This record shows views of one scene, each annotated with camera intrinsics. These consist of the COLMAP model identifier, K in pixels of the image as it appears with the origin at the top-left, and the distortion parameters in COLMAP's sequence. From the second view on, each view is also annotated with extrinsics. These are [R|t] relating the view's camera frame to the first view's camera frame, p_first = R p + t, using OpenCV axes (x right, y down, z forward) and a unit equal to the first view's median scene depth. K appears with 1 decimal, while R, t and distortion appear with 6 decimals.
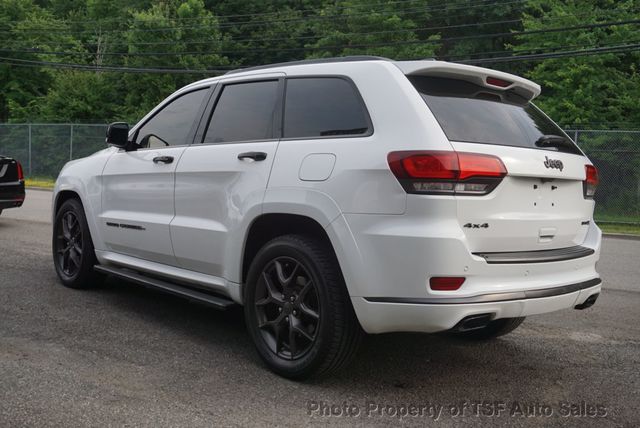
lens RADIAL K [[673.4, 0, 319.5], [0, 673.4, 223.0], [0, 0, 1]] dist [0.026178, 0.018944]
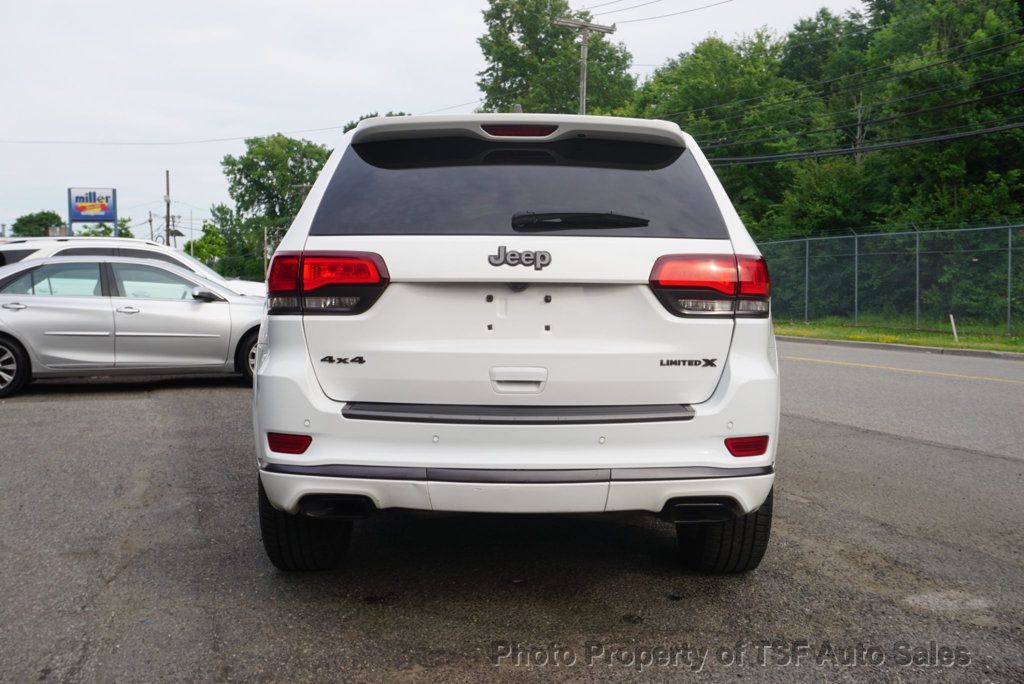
lens RADIAL K [[1006.1, 0, 513.3], [0, 1006.1, 341.4], [0, 0, 1]] dist [0.005467, -0.007214]
pose [[0.725464, -0.009452, -0.688195, 0.697210], [-0.020913, 0.999141, -0.035769, 0.011760], [0.687942, 0.040341, 0.724643, 0.270354]]
